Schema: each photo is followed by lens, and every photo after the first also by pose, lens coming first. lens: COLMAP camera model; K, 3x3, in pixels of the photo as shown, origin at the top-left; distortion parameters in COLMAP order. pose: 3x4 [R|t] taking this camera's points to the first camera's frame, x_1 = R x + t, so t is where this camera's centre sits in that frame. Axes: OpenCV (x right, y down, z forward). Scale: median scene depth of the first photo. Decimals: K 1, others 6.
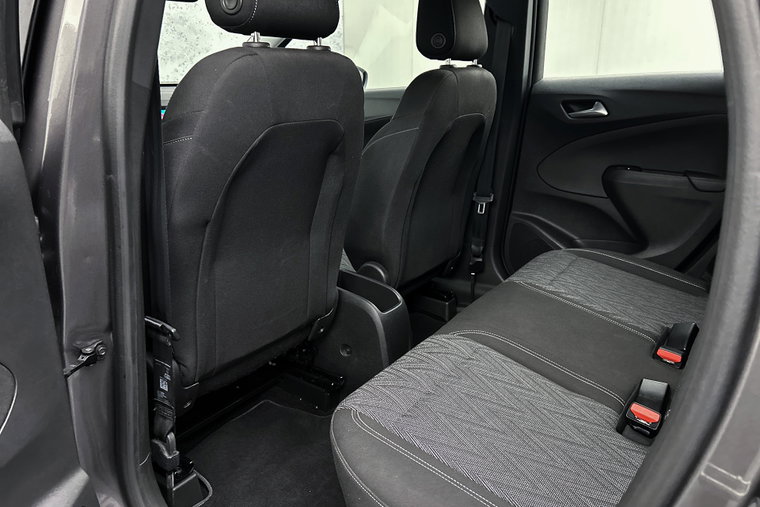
lens RADIAL K [[580.9, 0, 378.5], [0, 580.9, 257.7], [0, 0, 1]] dist [0.070881, -0.084931]
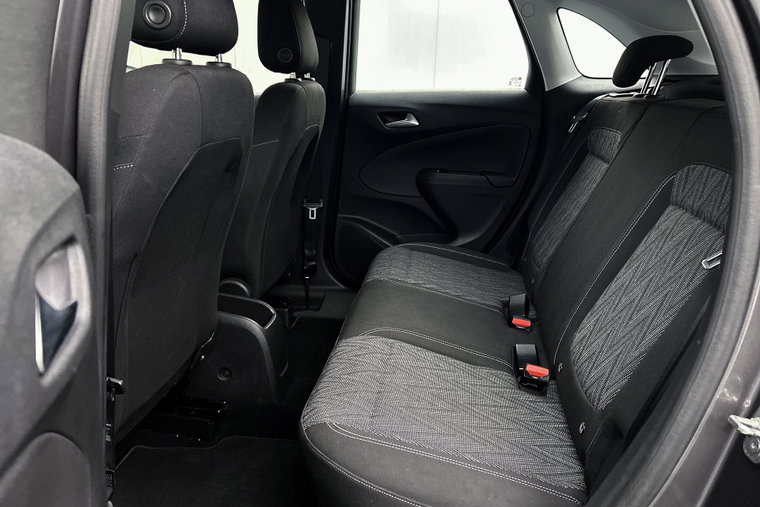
lens RADIAL K [[580.9, 0, 389.9], [0, 580.9, 254.4], [0, 0, 1]] dist [0.070881, -0.084931]
pose [[0.891062, -0.108229, 0.440788, -0.215052], [0.110786, 0.993643, 0.020019, -0.024216], [-0.440153, 0.030995, 0.897388, 0.012684]]
